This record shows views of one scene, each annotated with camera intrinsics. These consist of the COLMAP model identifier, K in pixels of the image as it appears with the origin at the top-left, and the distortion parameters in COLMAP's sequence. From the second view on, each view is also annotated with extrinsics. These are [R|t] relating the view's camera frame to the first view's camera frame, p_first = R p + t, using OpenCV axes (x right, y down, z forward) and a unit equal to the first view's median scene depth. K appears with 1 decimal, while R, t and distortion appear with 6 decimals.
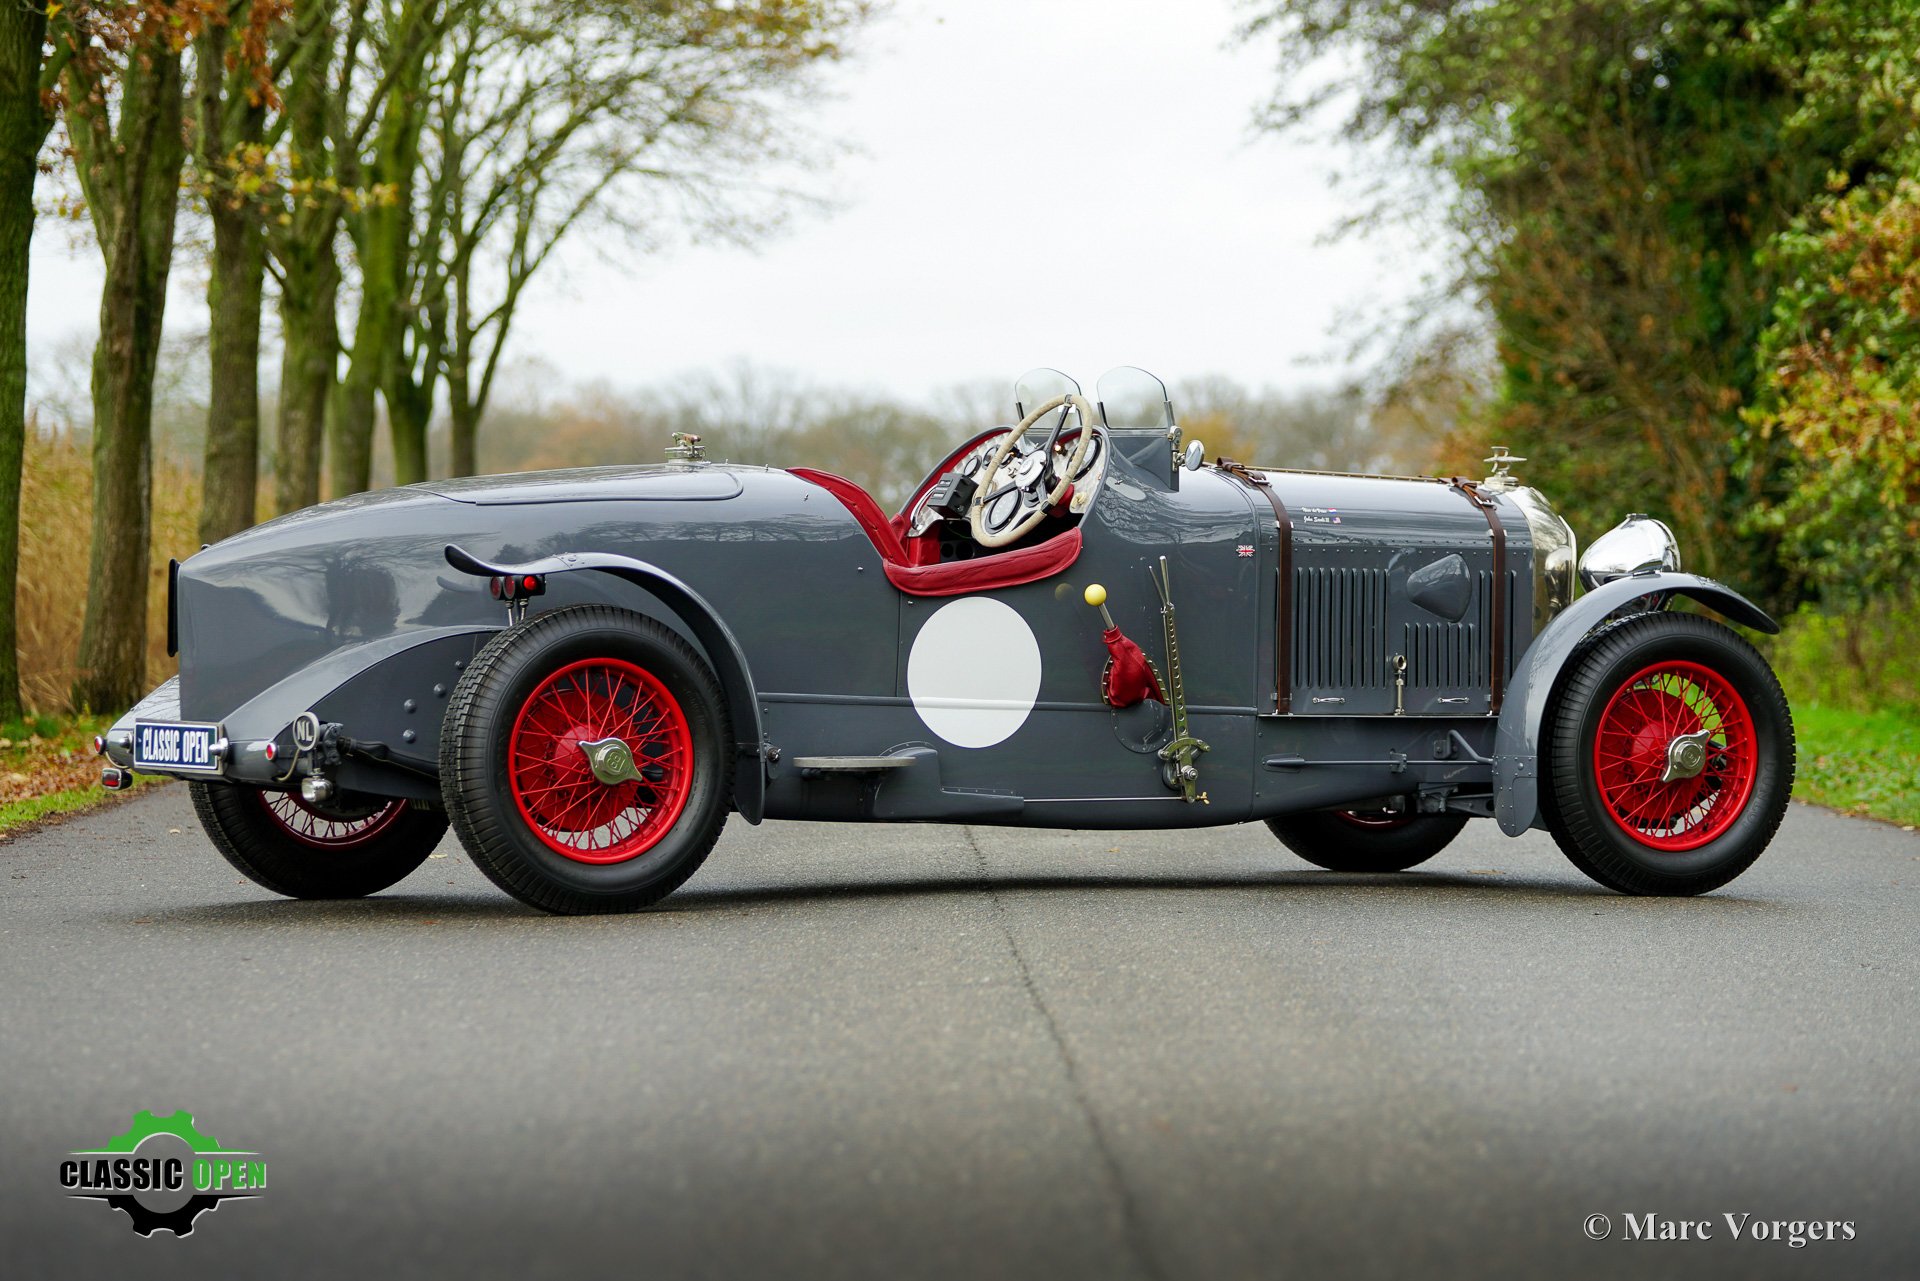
lens RADIAL K [[6916.3, 0, 960.0], [0, 6916.3, 640.5], [0, 0, 1]] dist [0.023921, -2.443045]
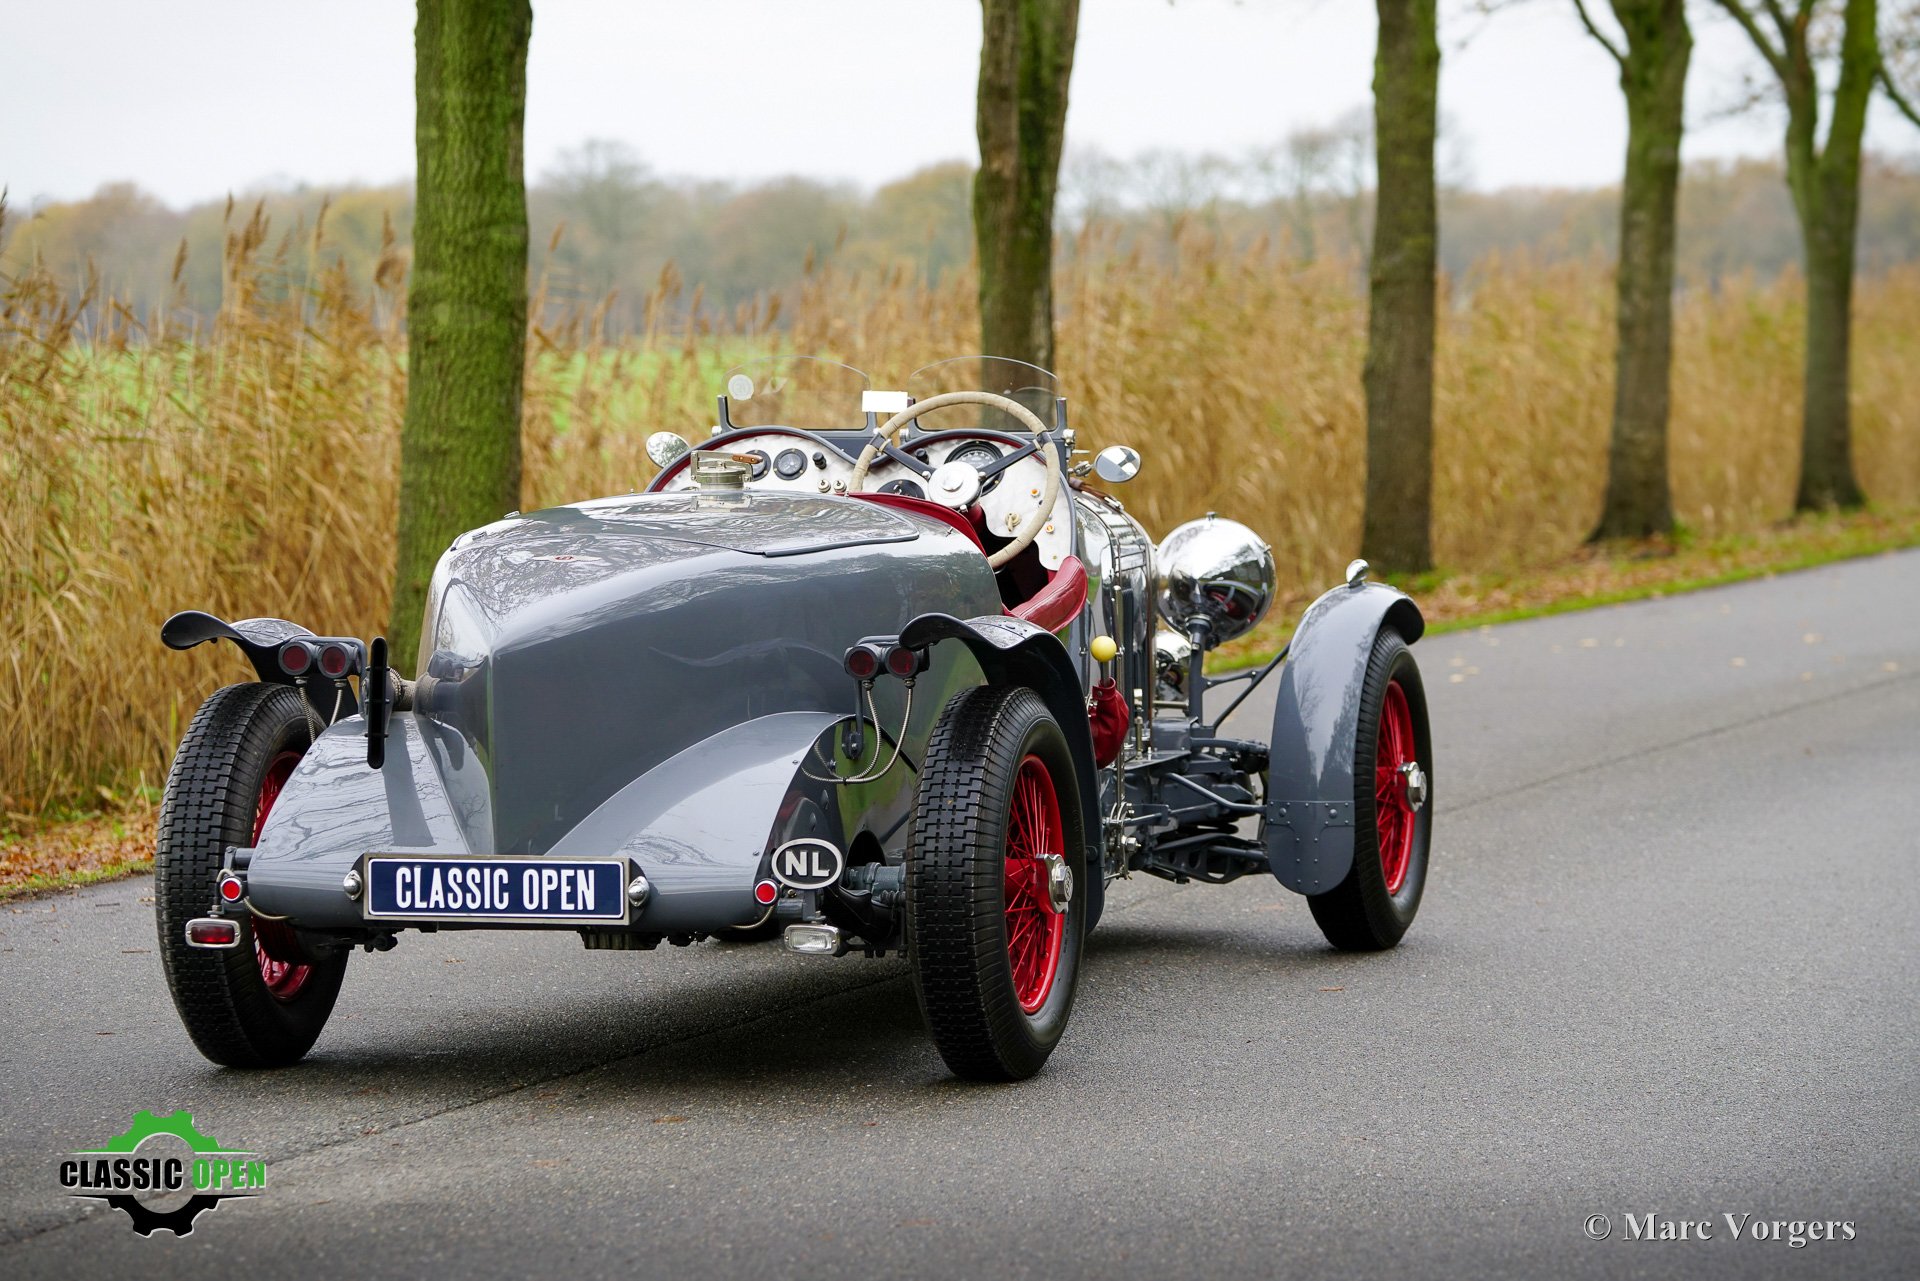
lens RADIAL K [[6302.6, 0, 960.0], [0, 6302.6, 640.5], [0, 0, 1]] dist [-0.053668, -0.216910]
pose [[0.918157, 0.014016, -0.395969, 0.123588], [0.005942, 0.998775, 0.049131, -0.019719], [0.396173, -0.047463, 0.916948, 0.289825]]
